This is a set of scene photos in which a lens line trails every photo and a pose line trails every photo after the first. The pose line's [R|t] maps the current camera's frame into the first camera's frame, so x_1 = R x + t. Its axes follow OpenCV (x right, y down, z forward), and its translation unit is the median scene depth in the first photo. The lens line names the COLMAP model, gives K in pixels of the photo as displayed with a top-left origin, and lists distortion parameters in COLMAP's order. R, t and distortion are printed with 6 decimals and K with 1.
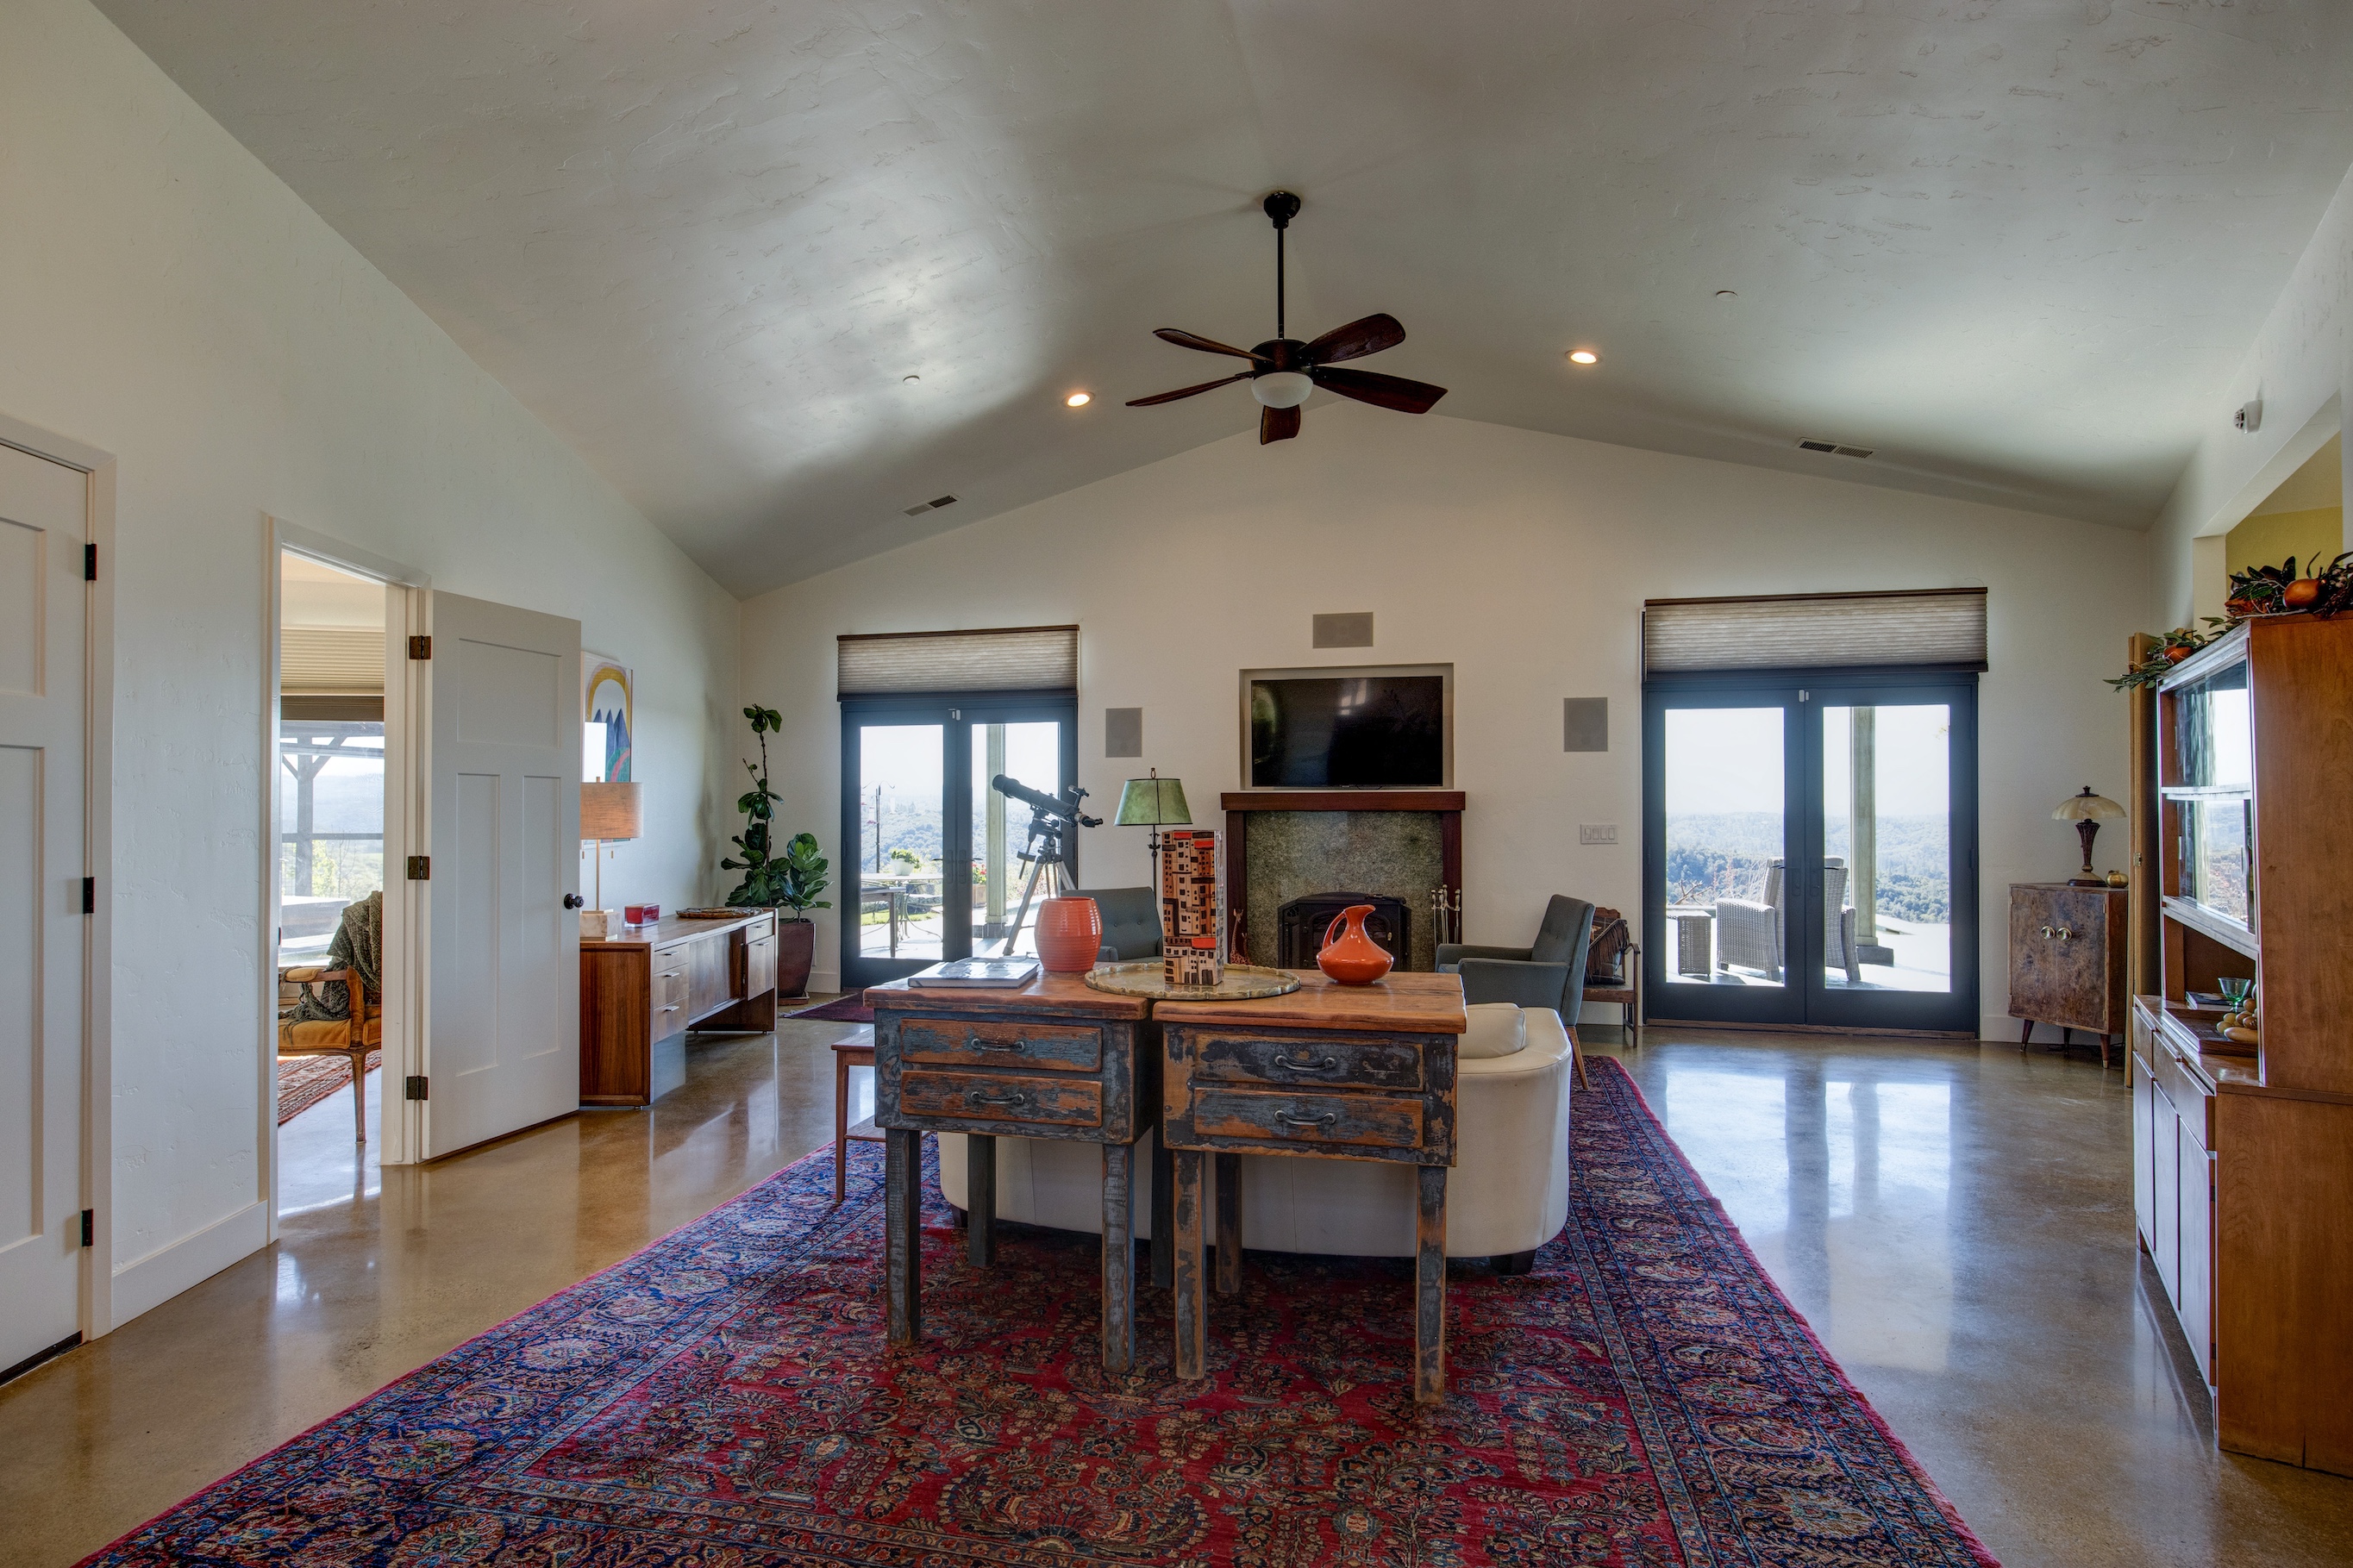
lens RADIAL K [[1186.2, 0, 1163.7], [0, 1186.2, 807.1], [0, 0, 1]] dist [-0.005477, -0.001256]
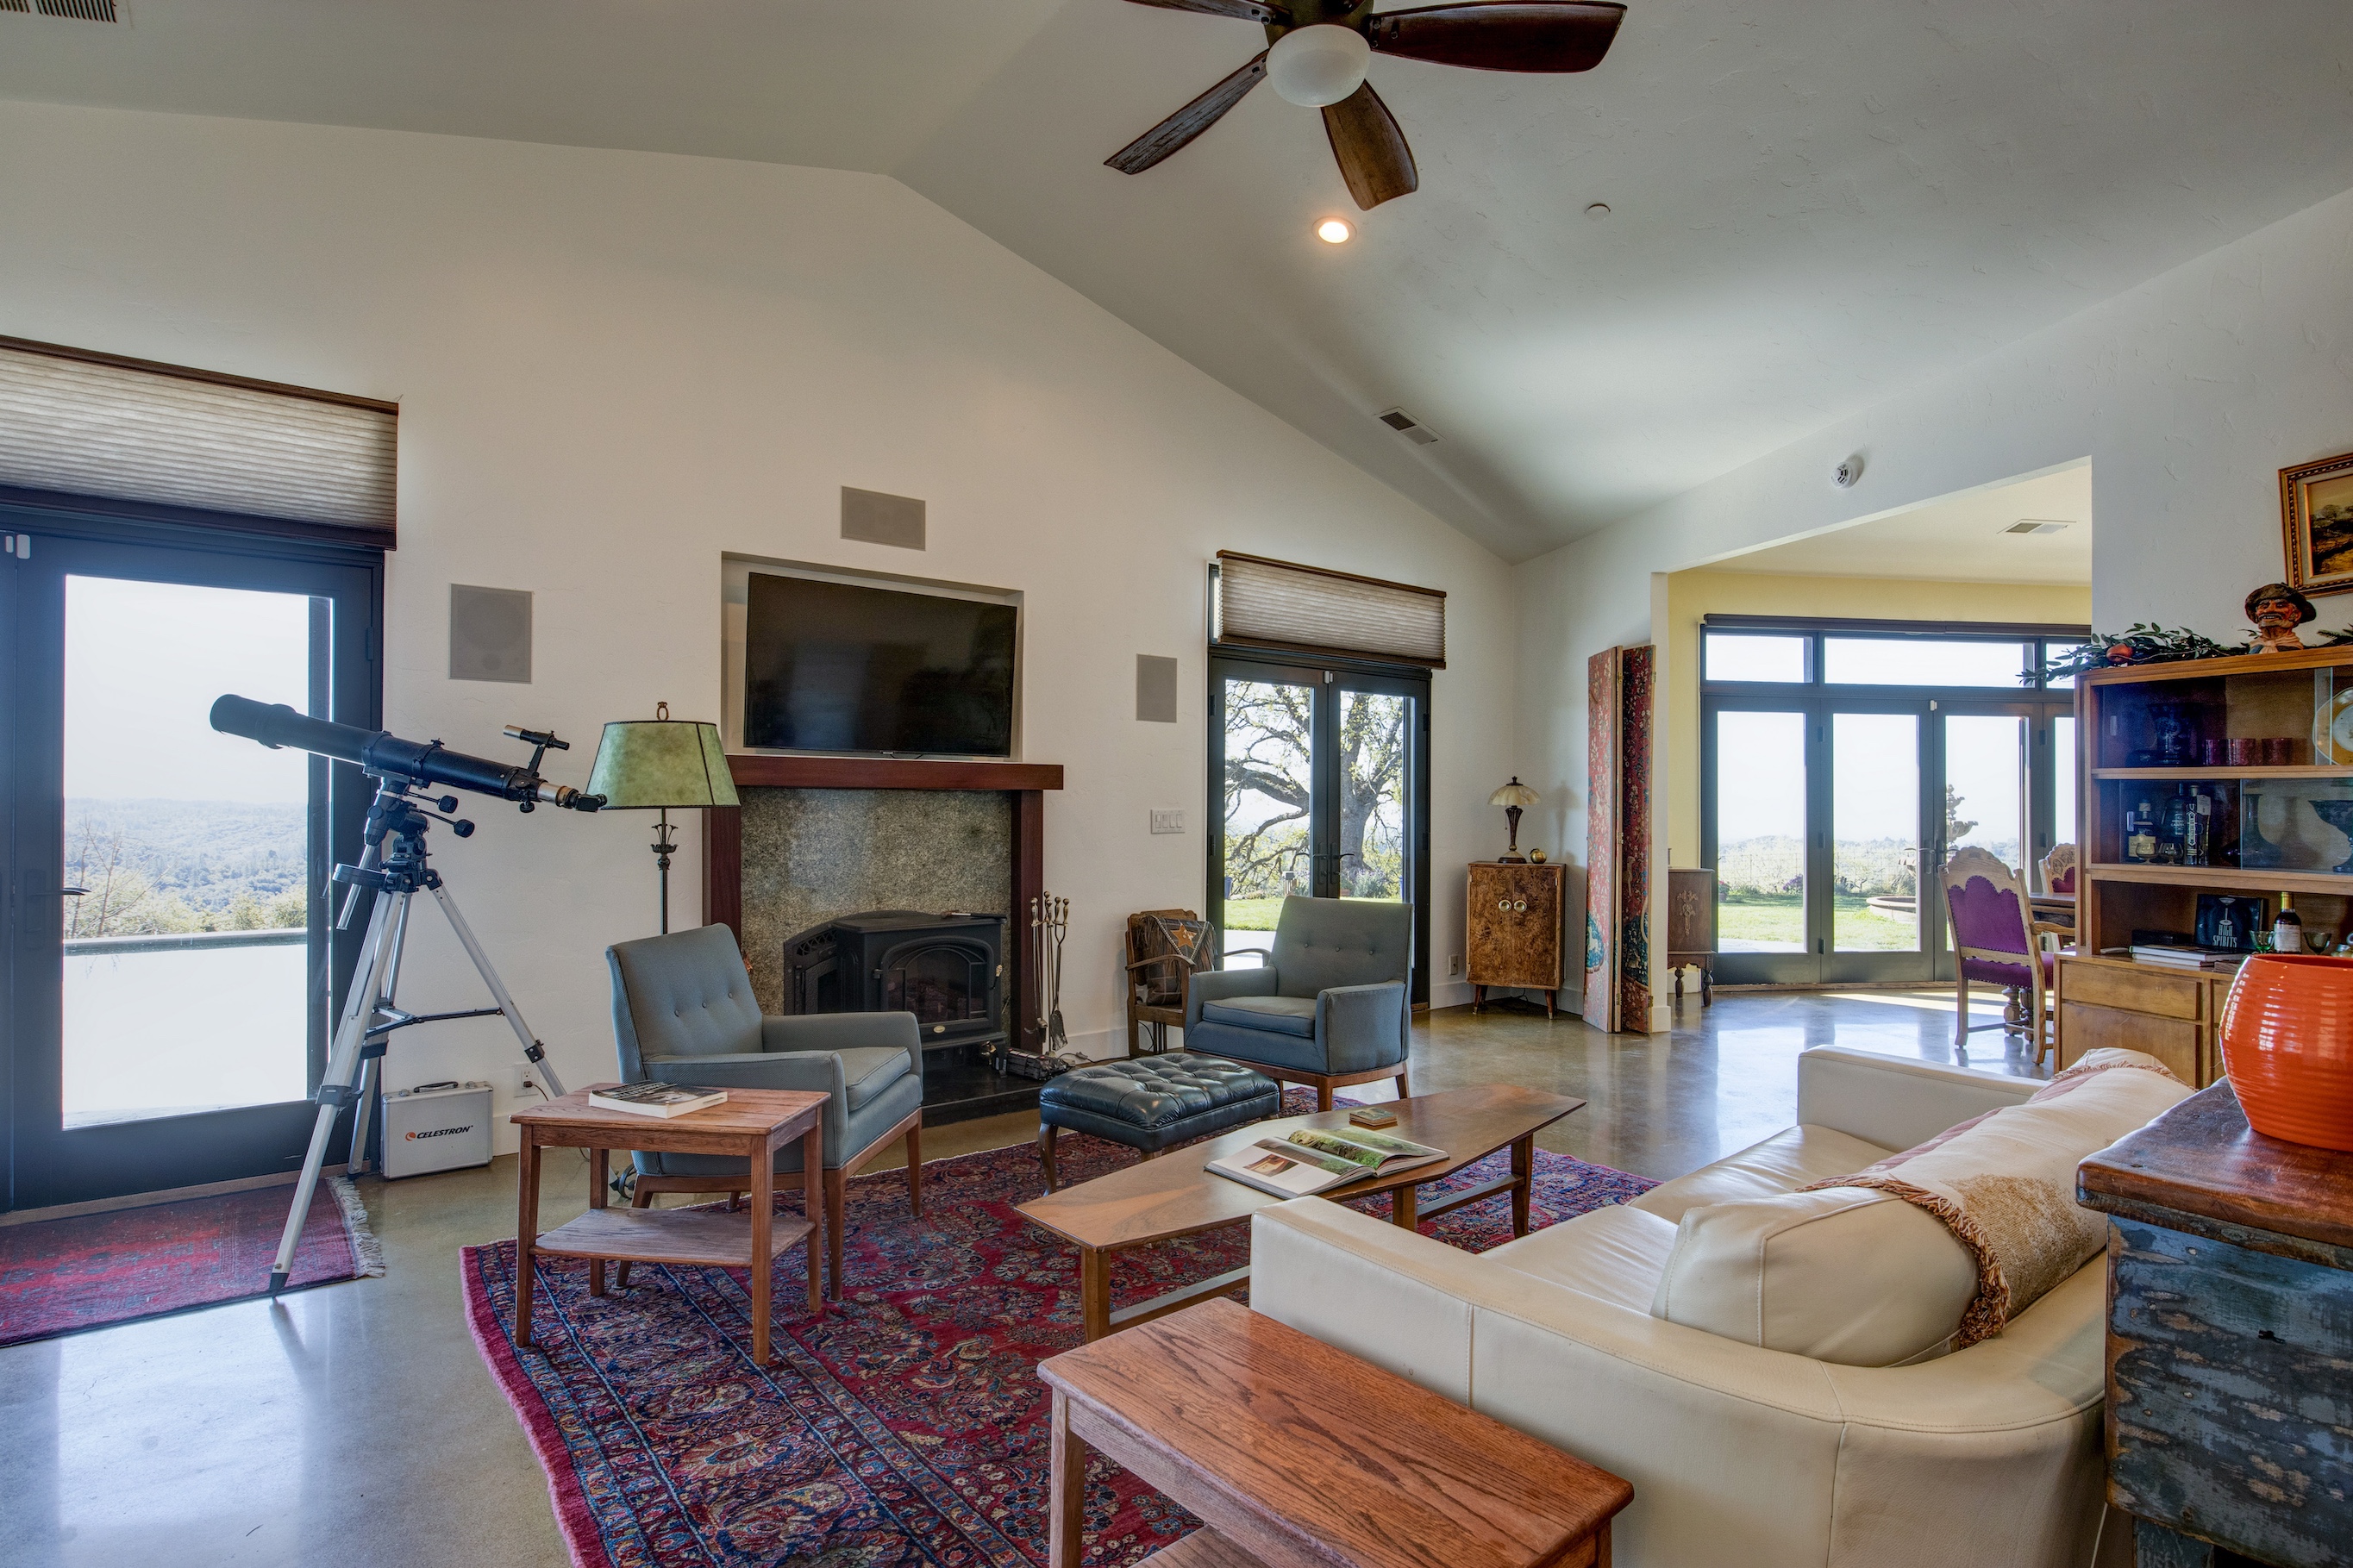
lens RADIAL K [[1179.4, 0, 1175.6], [0, 1179.4, 799.9], [0, 0, 1]] dist [-0.005126, -0.000985]
pose [[0.609975, 0.008980, 0.792370, -0.330009], [-0.006560, 0.999959, -0.006283, 0.014861], [-0.792394, -0.001365, 0.610008, 0.561661]]
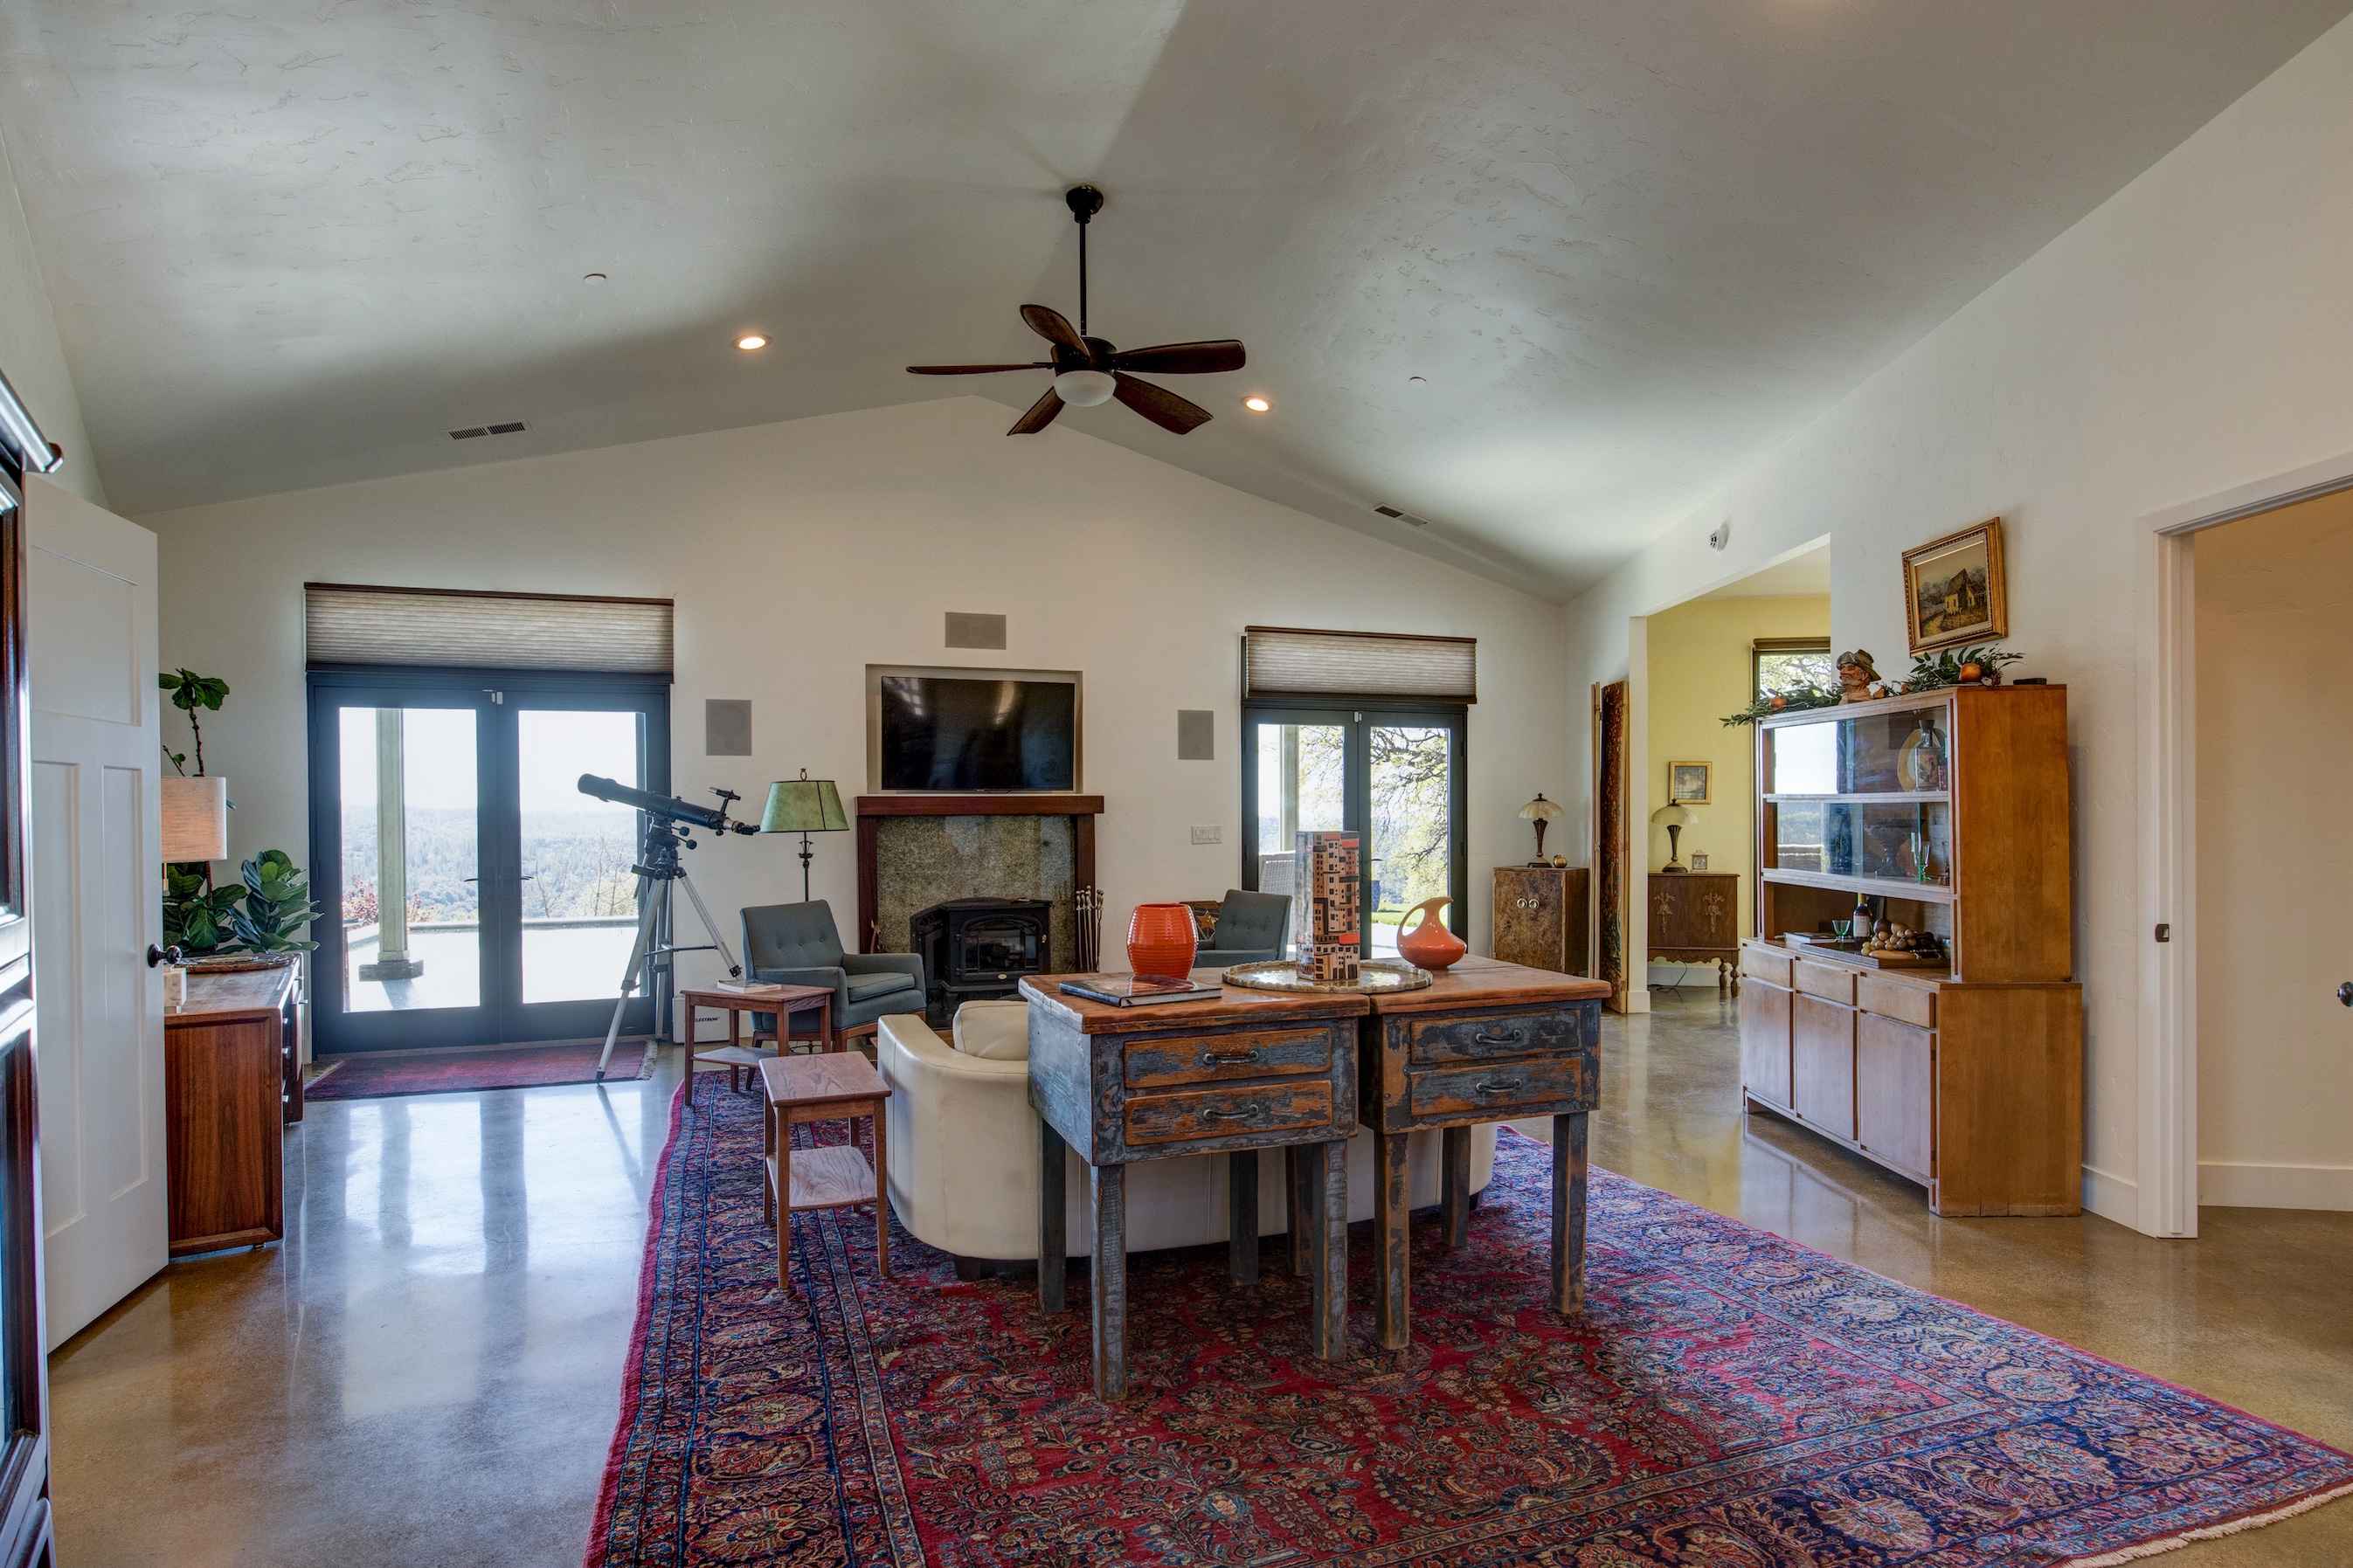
lens RADIAL K [[1202.4, 0, 1176.4], [0, 1202.4, 825.7], [0, 0, 1]] dist [-0.006991, -0.000166]
pose [[0.829528, -0.010827, 0.558359, -0.324148], [0.004495, 0.999909, 0.012710, 0.000222], [-0.558446, -0.008034, 0.829502, 0.098278]]
